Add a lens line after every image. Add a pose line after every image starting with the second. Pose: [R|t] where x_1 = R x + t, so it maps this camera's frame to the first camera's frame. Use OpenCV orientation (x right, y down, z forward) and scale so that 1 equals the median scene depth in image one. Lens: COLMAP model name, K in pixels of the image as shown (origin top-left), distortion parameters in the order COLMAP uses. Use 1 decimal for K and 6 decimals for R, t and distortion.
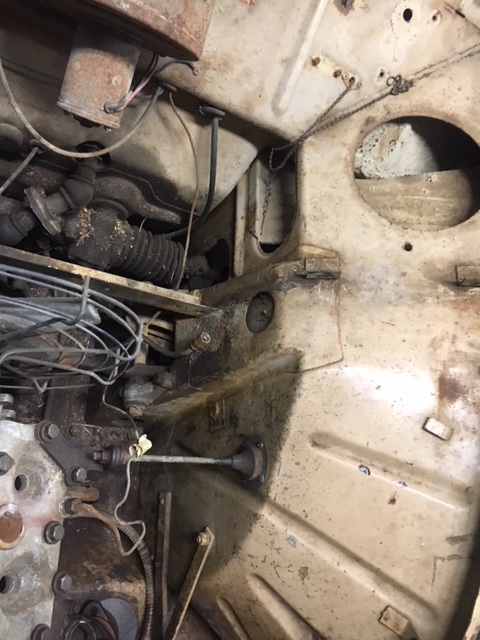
lens RADIAL K [[551.4, 0, 240.0], [0, 551.4, 320.0], [0, 0, 1]] dist [0.083748, -0.112266]
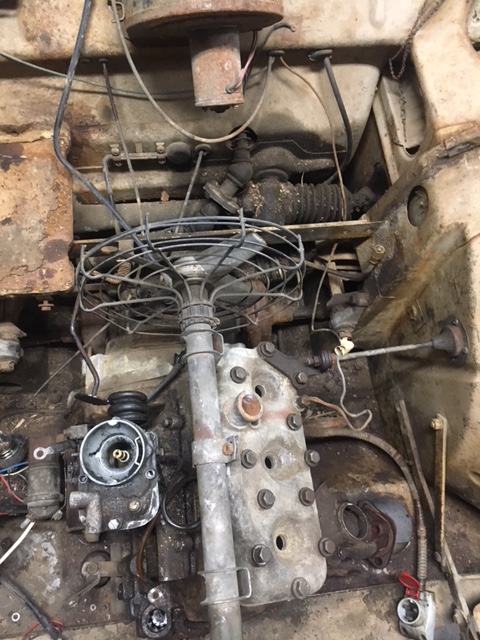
lens RADIAL K [[551.4, 0, 240.0], [0, 551.4, 320.0], [0, 0, 1]] dist [0.083748, -0.112266]
pose [[0.864488, -0.294440, -0.407388, 0.109038], [0.302890, 0.951949, -0.045281, 0.135809], [0.401145, -0.084249, 0.912132, -0.139920]]
